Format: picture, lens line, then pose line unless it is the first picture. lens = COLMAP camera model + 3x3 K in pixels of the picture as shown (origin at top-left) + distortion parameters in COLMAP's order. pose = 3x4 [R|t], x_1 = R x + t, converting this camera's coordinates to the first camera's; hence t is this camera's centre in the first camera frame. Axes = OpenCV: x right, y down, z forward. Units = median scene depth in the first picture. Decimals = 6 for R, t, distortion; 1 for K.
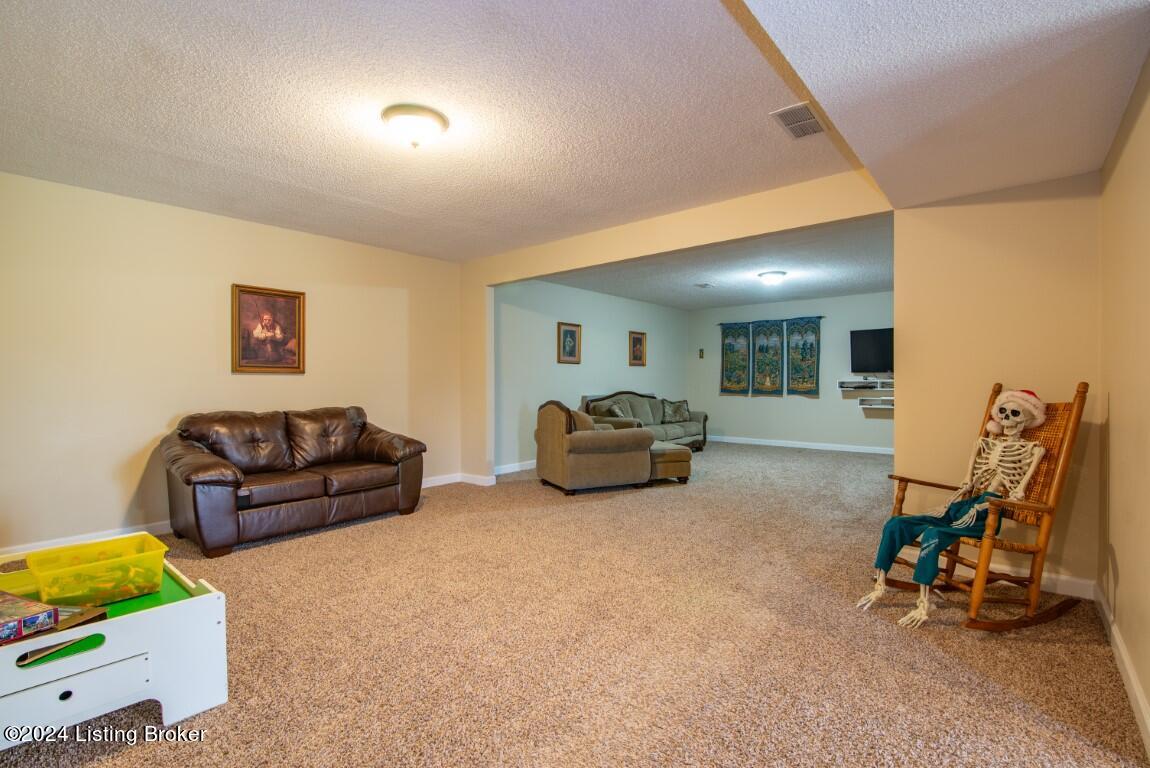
lens RADIAL K [[527.9, 0, 576.4], [0, 527.9, 383.8], [0, 0, 1]] dist [-0.004970, -0.000738]
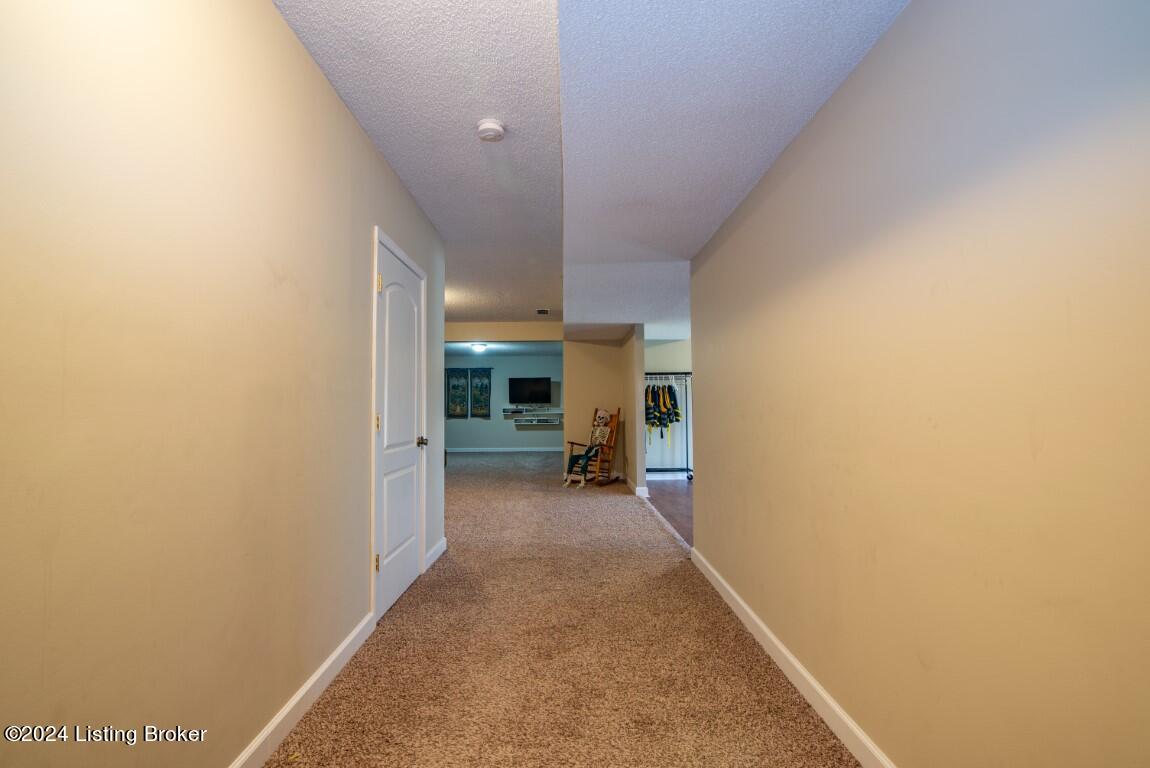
lens RADIAL K [[527.9, 0, 574.3], [0, 527.9, 386.7], [0, 0, 1]] dist [-0.004970, -0.000738]
pose [[0.754305, 0.025775, 0.656018, -0.700551], [0.006663, 0.998877, -0.046908, 0.010320], [-0.656490, 0.039754, 0.753286, -0.645677]]
